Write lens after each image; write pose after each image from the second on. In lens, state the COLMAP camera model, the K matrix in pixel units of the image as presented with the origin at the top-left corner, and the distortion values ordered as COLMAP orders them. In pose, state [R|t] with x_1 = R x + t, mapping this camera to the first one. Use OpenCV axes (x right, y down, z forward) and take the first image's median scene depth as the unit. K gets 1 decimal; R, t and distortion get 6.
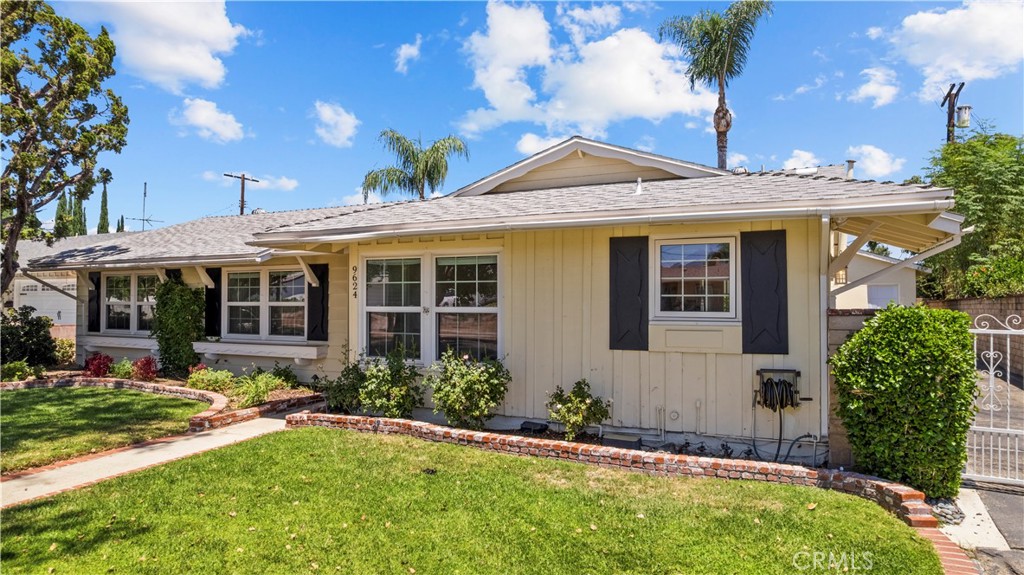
lens RADIAL K [[654.2, 0, 512.0], [0, 654.2, 287.5], [0, 0, 1]] dist [-0.073319, 0.059091]
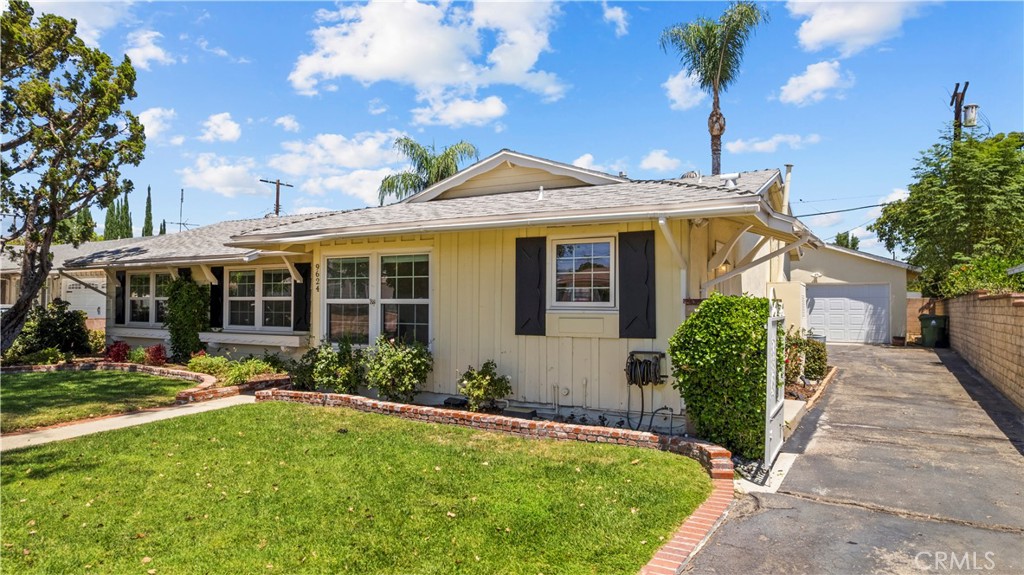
lens RADIAL K [[654.2, 0, 512.0], [0, 654.2, 287.5], [0, 0, 1]] dist [-0.073319, 0.059091]
pose [[0.997613, 0.000922, -0.069052, 0.209043], [-0.001088, 0.999997, -0.002371, 0.012829], [0.069050, 0.002440, 0.997610, -0.145617]]
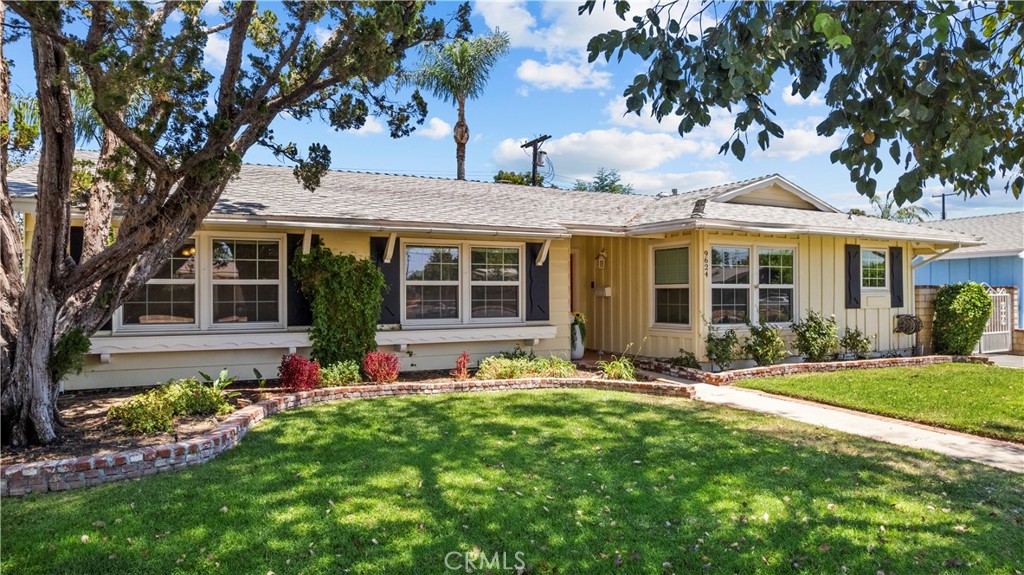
lens RADIAL K [[654.2, 0, 512.0], [0, 654.2, 287.5], [0, 0, 1]] dist [-0.073319, 0.059091]
pose [[0.598942, 0.006465, 0.800766, -1.630745], [-0.014227, 0.999895, 0.002568, 0.043623], [-0.800666, -0.012931, 0.598971, 0.641311]]
